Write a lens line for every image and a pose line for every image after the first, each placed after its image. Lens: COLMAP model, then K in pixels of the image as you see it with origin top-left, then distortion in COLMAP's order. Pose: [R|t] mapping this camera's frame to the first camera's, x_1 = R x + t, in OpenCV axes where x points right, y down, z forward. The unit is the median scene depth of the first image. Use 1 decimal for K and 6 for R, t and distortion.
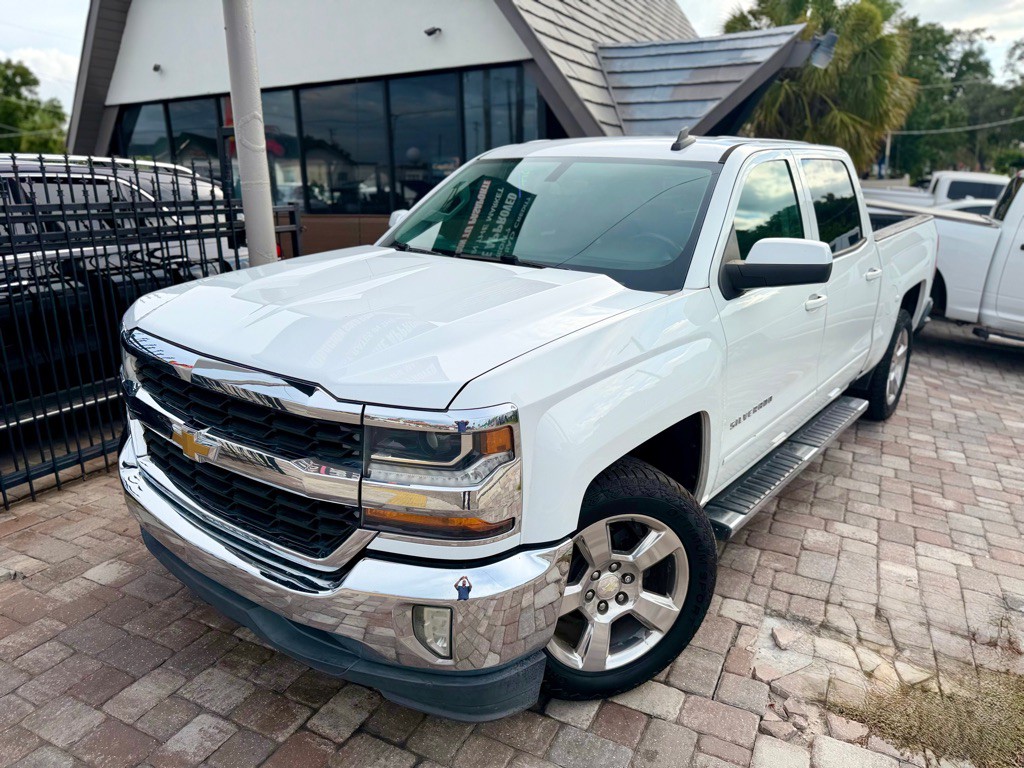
lens RADIAL K [[737.6, 0, 512.8], [0, 737.6, 385.1], [0, 0, 1]] dist [-0.002999, -0.005936]
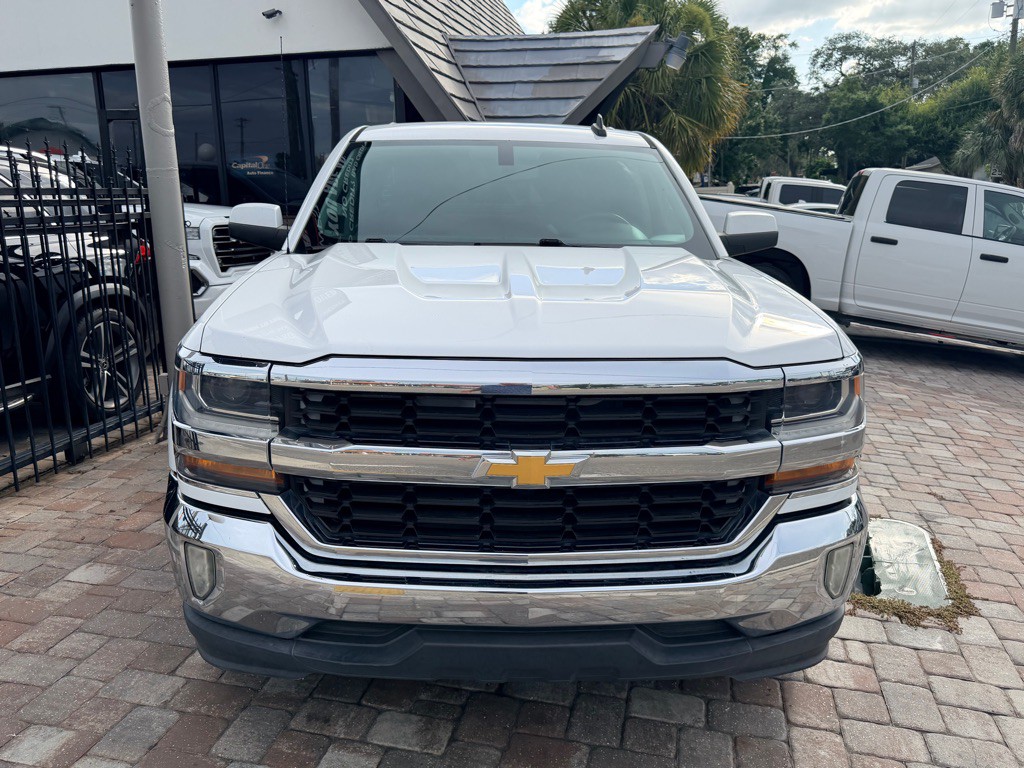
lens RADIAL K [[859.2, 0, 511.0], [0, 859.2, 390.0], [0, 0, 1]] dist [0.020106, -0.024074]
pose [[0.970546, -0.051712, 0.235301, -0.155559], [0.061523, 0.997508, -0.034542, 0.052359], [-0.232929, 0.048001, 0.971308, -0.109444]]
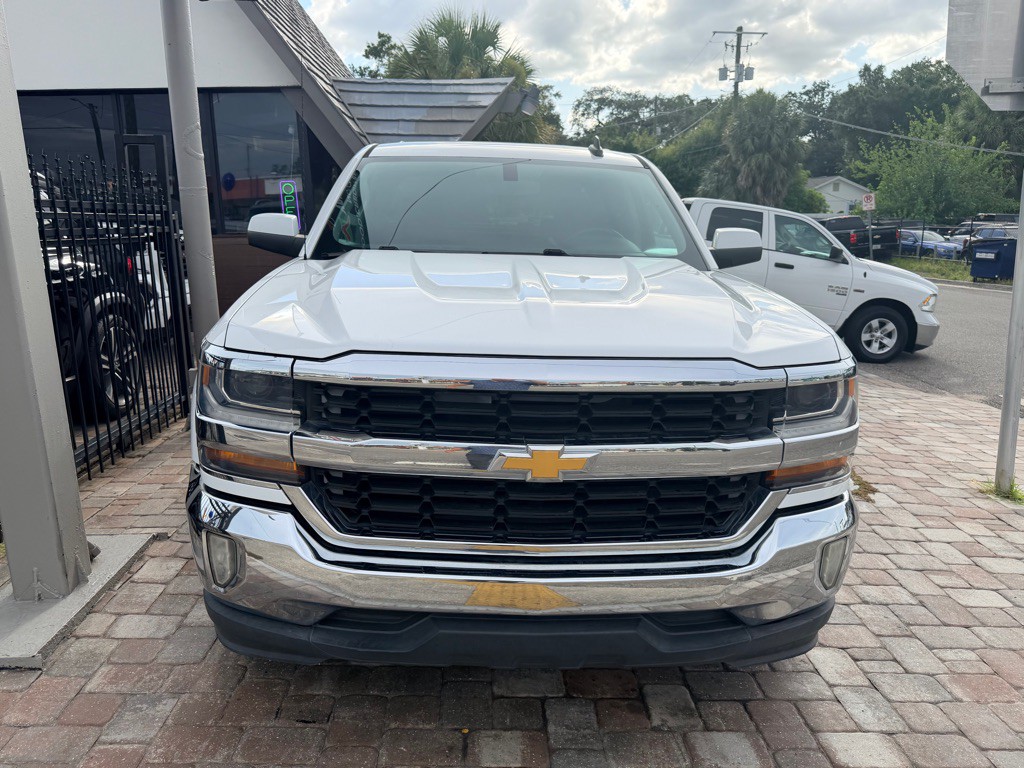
lens RADIAL K [[781.4, 0, 511.7], [0, 781.4, 386.1], [0, 0, 1]] dist [0.022917, -0.037556]
pose [[0.879751, -0.093588, 0.466132, -0.395324], [0.121470, 0.992140, -0.030059, 0.077655], [-0.459655, 0.083065, 0.884204, -0.141994]]
